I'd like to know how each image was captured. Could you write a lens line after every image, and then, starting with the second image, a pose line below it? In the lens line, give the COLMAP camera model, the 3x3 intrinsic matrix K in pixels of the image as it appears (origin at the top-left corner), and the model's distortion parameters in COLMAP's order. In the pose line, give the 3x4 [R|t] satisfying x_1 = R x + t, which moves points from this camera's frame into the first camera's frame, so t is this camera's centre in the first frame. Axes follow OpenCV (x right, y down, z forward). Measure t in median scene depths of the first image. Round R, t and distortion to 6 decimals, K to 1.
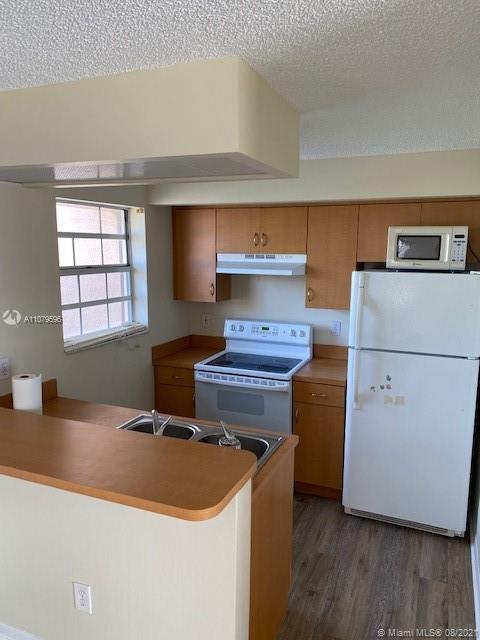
lens RADIAL K [[492.5, 0, 240.0], [0, 492.5, 320.0], [0, 0, 1]] dist [0.022121, -0.009808]
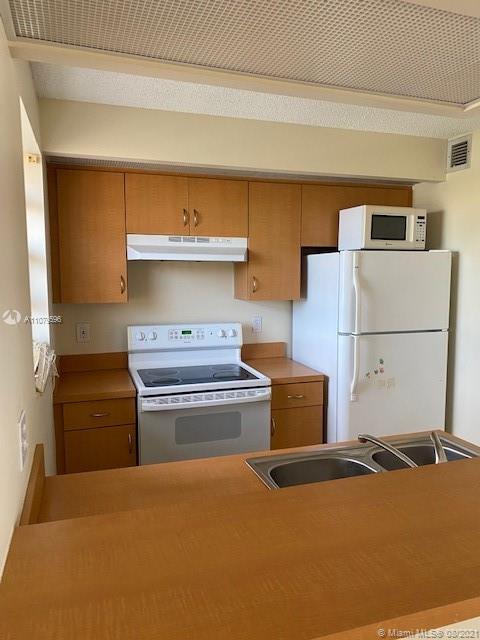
lens RADIAL K [[492.5, 0, 240.0], [0, 492.5, 320.0], [0, 0, 1]] dist [0.022121, -0.009808]
pose [[0.739186, -0.071697, 0.669675, -0.450892], [0.104101, 0.994531, -0.008429, 0.014232], [-0.665408, 0.075944, 0.742607, 0.385755]]
